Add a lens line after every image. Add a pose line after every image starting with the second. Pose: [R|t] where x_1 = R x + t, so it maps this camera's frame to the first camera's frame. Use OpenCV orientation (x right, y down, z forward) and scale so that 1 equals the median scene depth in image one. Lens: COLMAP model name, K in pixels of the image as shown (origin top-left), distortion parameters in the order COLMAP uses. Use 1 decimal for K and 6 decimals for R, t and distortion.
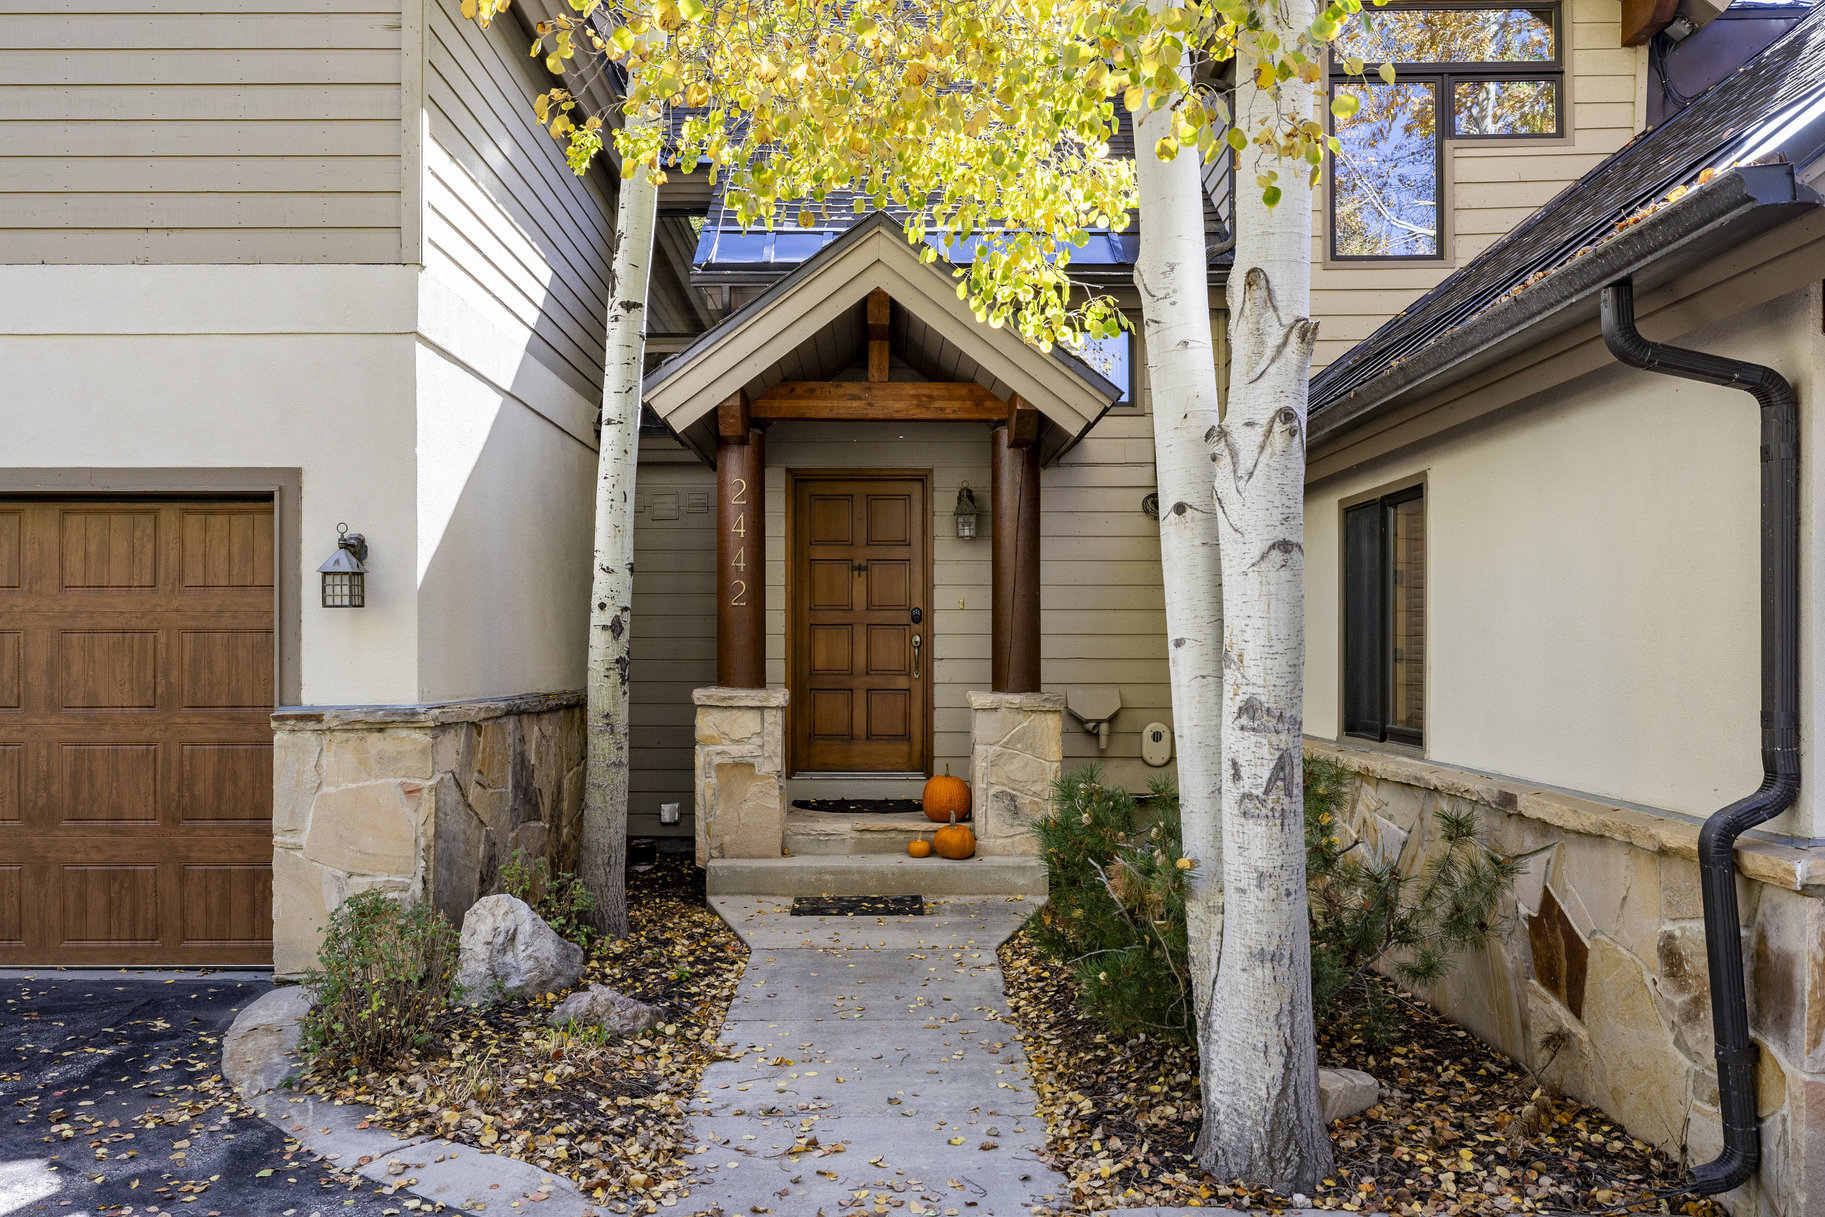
lens RADIAL K [[1468.7, 0, 909.2], [0, 1468.7, 624.2], [0, 0, 1]] dist [-0.001167, -0.001727]
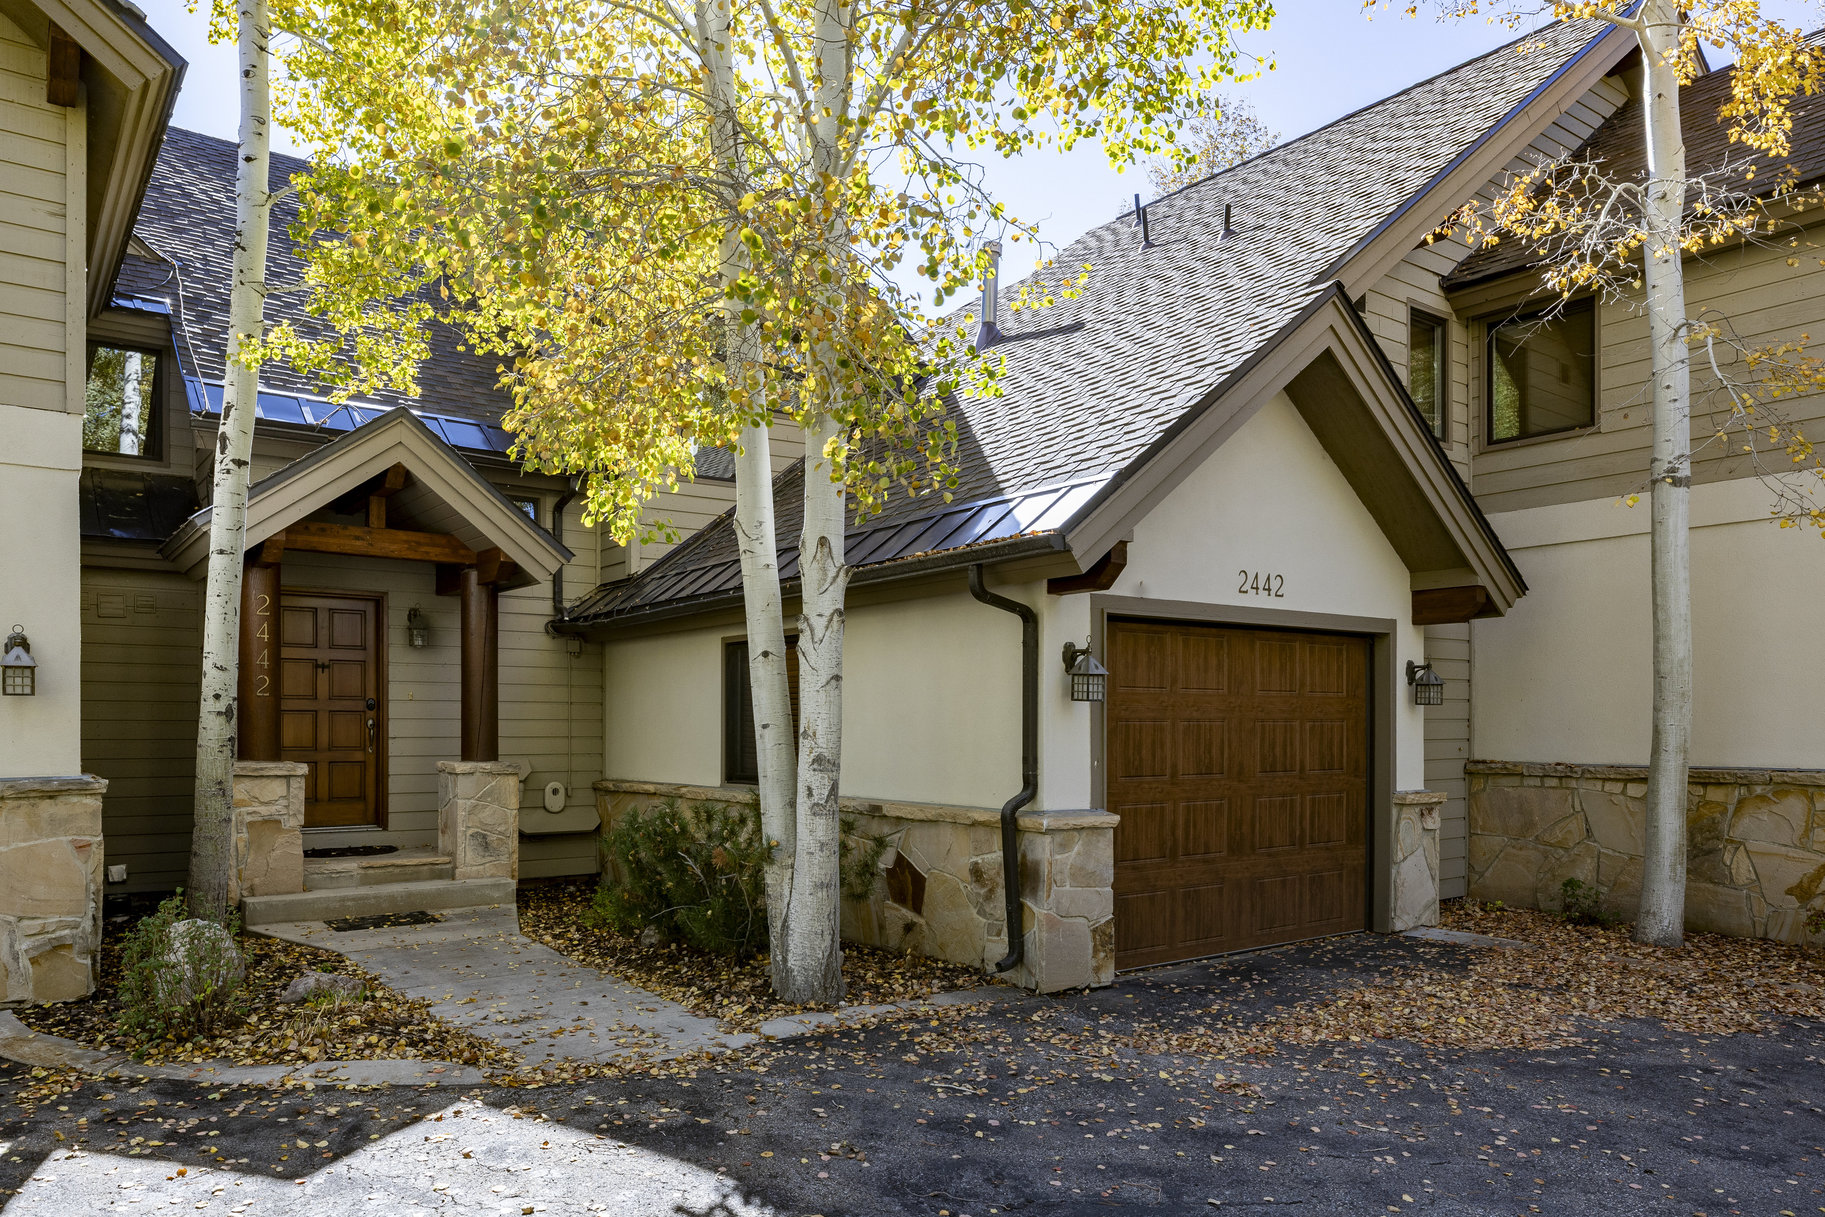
lens RADIAL K [[1275.9, 0, 915.7], [0, 1275.9, 704.5], [0, 0, 1]] dist [0.000356, 0.001246]
pose [[0.791465, 0.011656, 0.611103, -0.446077], [-0.009439, 0.999932, -0.006847, -0.003827], [-0.611141, -0.000349, 0.791521, -0.271526]]
